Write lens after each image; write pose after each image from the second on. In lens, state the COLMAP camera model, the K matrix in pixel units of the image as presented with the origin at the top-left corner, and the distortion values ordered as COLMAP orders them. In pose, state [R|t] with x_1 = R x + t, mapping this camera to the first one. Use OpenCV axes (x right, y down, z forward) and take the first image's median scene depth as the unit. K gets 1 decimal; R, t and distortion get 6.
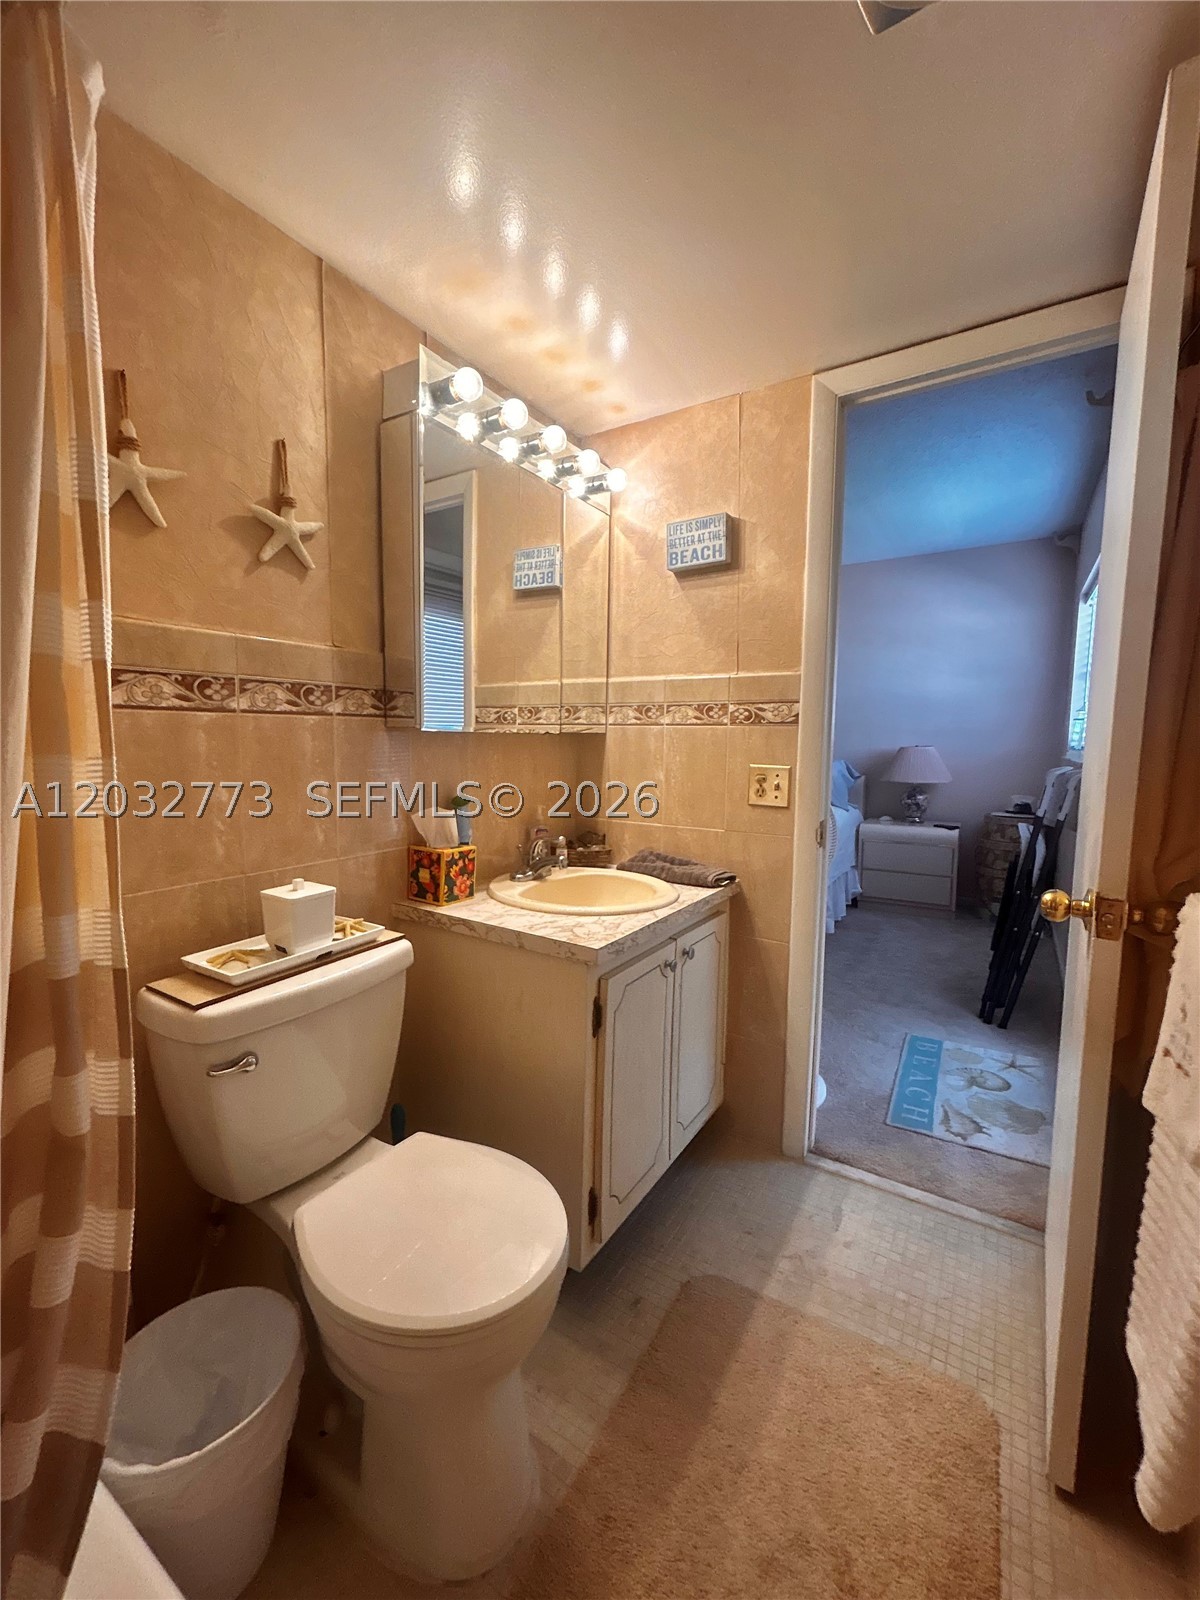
lens RADIAL K [[649.0, 0, 602.9], [0, 649.0, 800.7], [0, 0, 1]] dist [-0.002700, 0.001649]
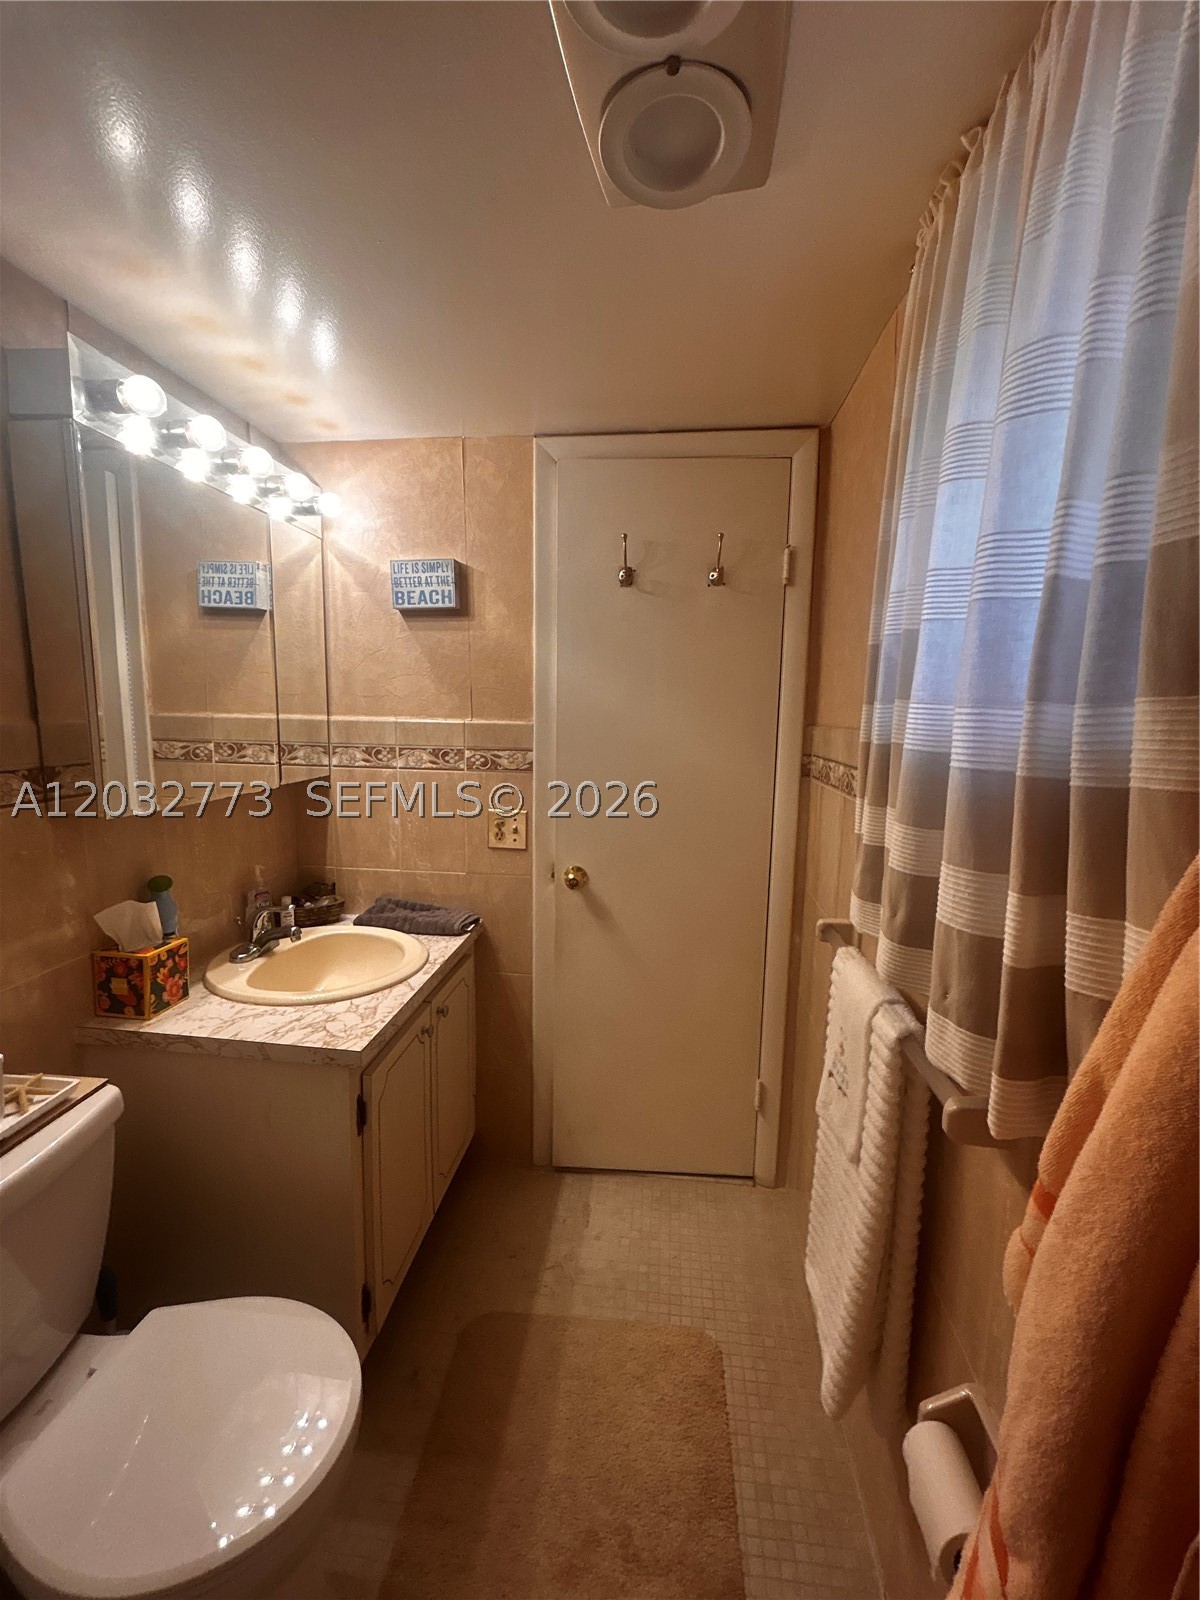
lens RADIAL K [[649.0, 0, 598.8], [0, 649.0, 799.1], [0, 0, 1]] dist [-0.002700, 0.001649]
pose [[0.901673, -0.056872, 0.428662, -0.056632], [0.035689, 0.997719, 0.057299, -0.129448], [-0.430942, -0.036366, 0.901646, -0.000133]]
